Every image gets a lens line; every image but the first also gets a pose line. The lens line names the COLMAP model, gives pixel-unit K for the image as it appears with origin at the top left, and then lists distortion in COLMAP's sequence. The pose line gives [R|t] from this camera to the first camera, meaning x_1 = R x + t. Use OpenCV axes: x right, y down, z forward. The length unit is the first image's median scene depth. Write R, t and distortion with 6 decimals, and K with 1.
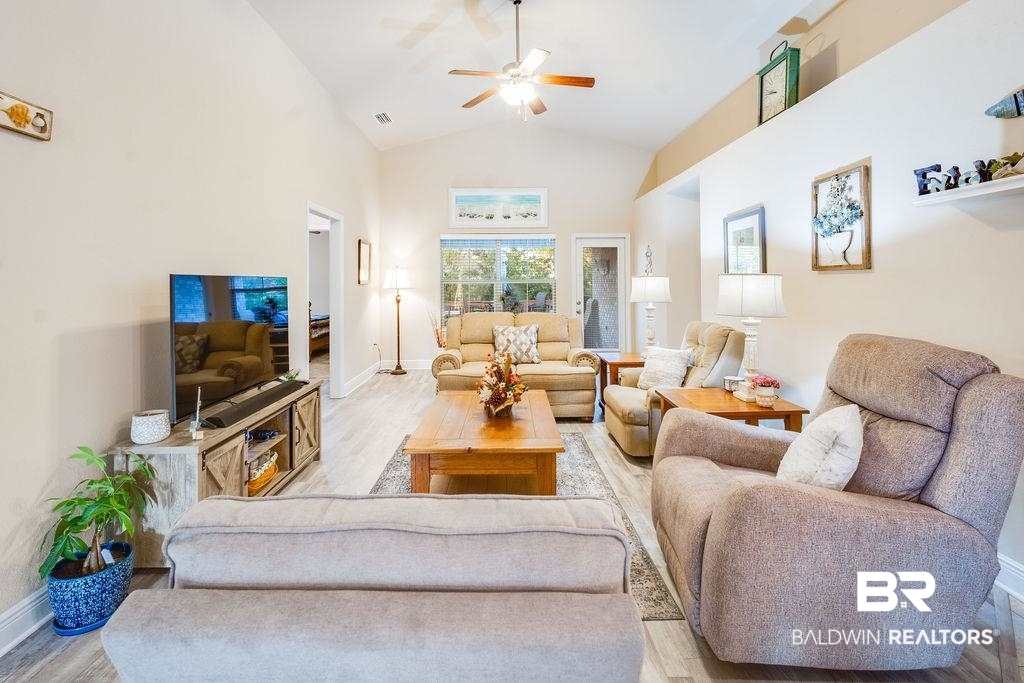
lens RADIAL K [[462.4, 0, 513.3], [0, 462.4, 276.5], [0, 0, 1]] dist [-0.000655, 0.000955]
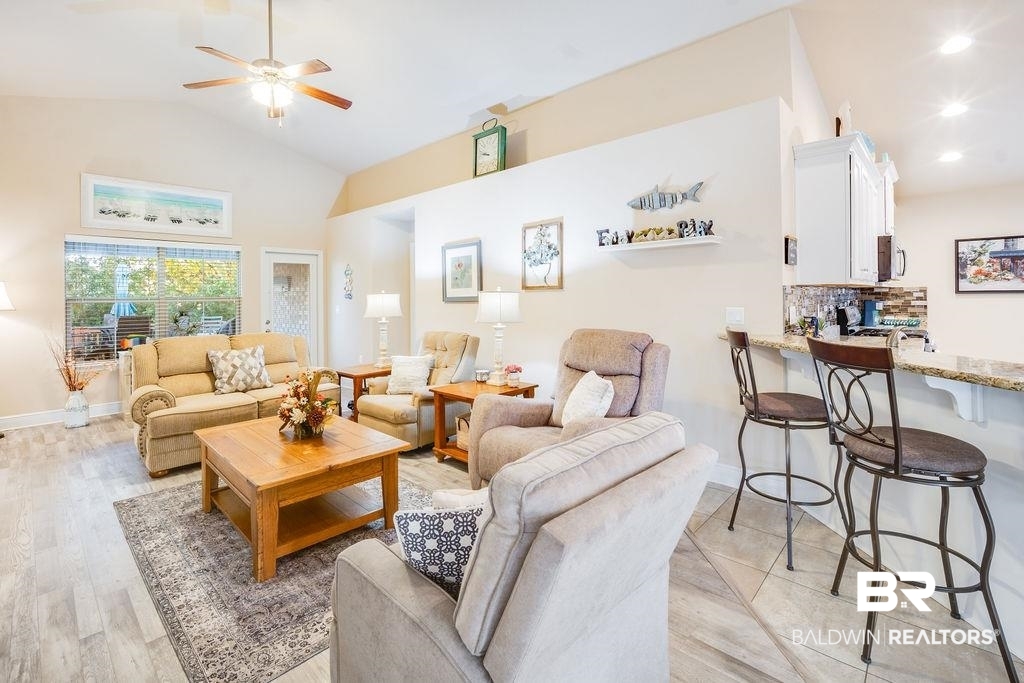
lens RADIAL K [[451.4, 0, 511.4], [0, 451.4, 298.7], [0, 0, 1]] dist [-0.002059, 0.000025]
pose [[0.713750, -0.005491, 0.700379, -0.301518], [-0.001694, 0.999953, 0.009566, 0.001567], [-0.700399, -0.008014, 0.713707, 0.024928]]
